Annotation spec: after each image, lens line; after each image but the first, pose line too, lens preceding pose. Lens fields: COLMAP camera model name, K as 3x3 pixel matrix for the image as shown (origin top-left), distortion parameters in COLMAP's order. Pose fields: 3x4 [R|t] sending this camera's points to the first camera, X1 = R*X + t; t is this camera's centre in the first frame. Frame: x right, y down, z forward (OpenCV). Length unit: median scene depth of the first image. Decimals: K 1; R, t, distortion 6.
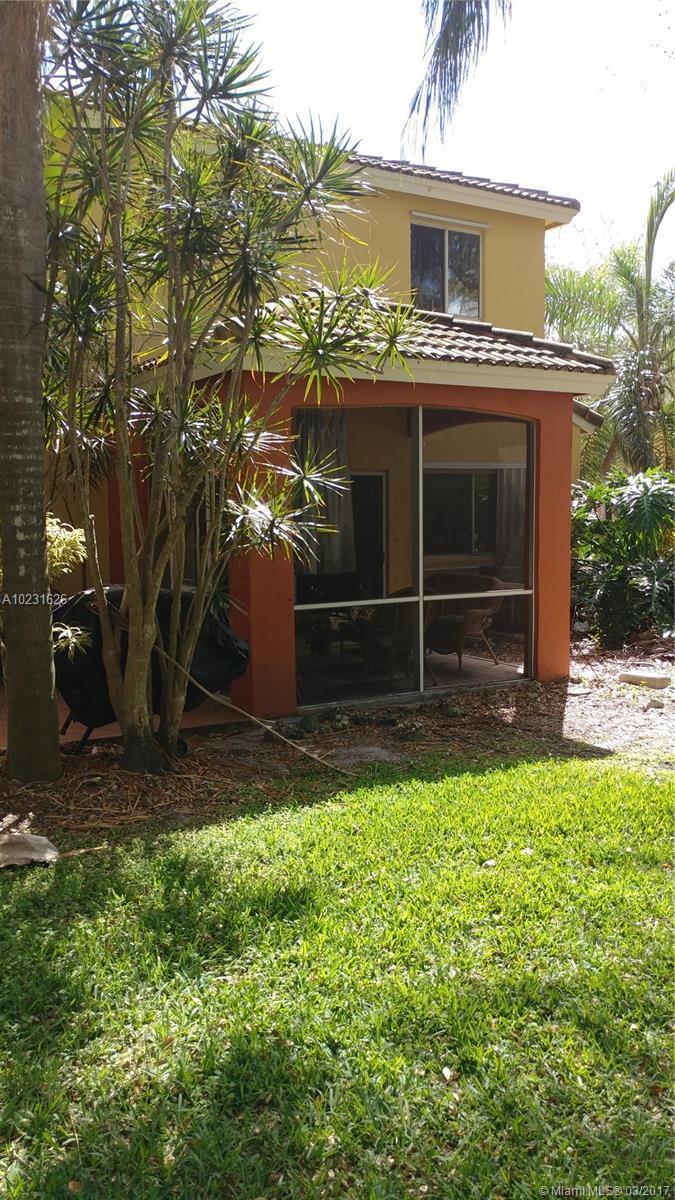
lens RADIAL K [[961.6, 0, 337.5], [0, 961.6, 600.0], [0, 0, 1]] dist [0.007993, -0.078746]
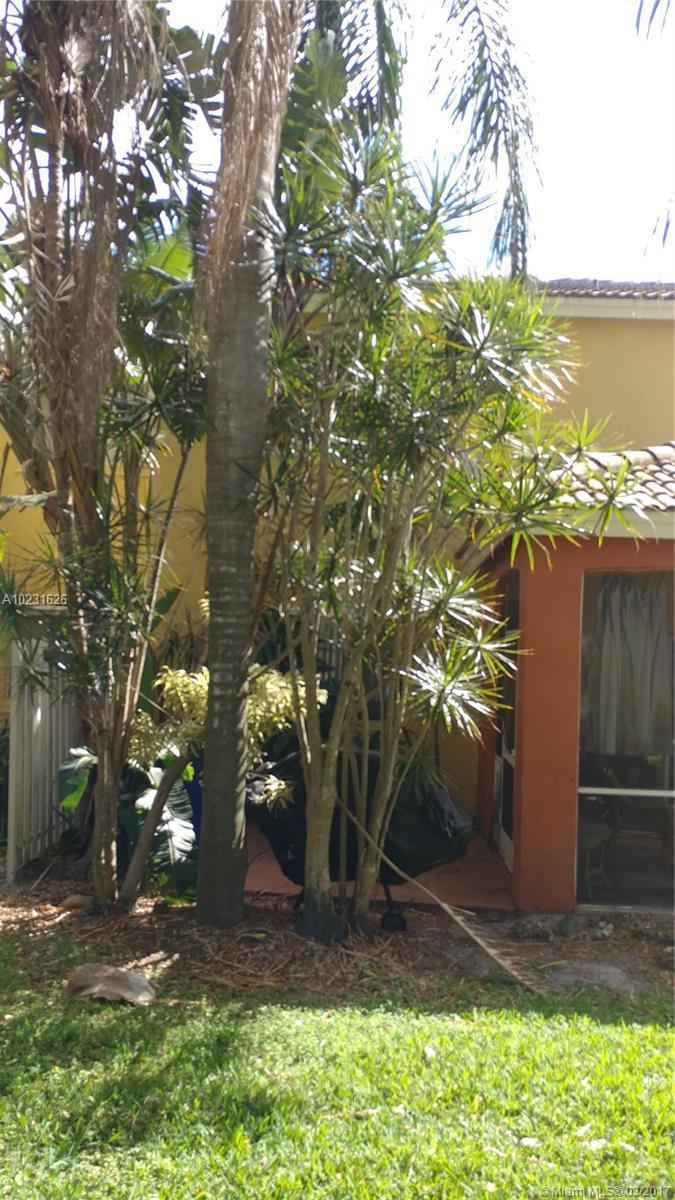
lens RADIAL K [[951.9, 0, 341.2], [0, 951.9, 588.0], [0, 0, 1]] dist [0.020653, -0.012277]
pose [[0.808312, -0.016565, -0.588521, 0.410169], [-0.091541, 0.983912, -0.153422, -0.026762], [0.581594, 0.177887, 0.793791, 0.185889]]
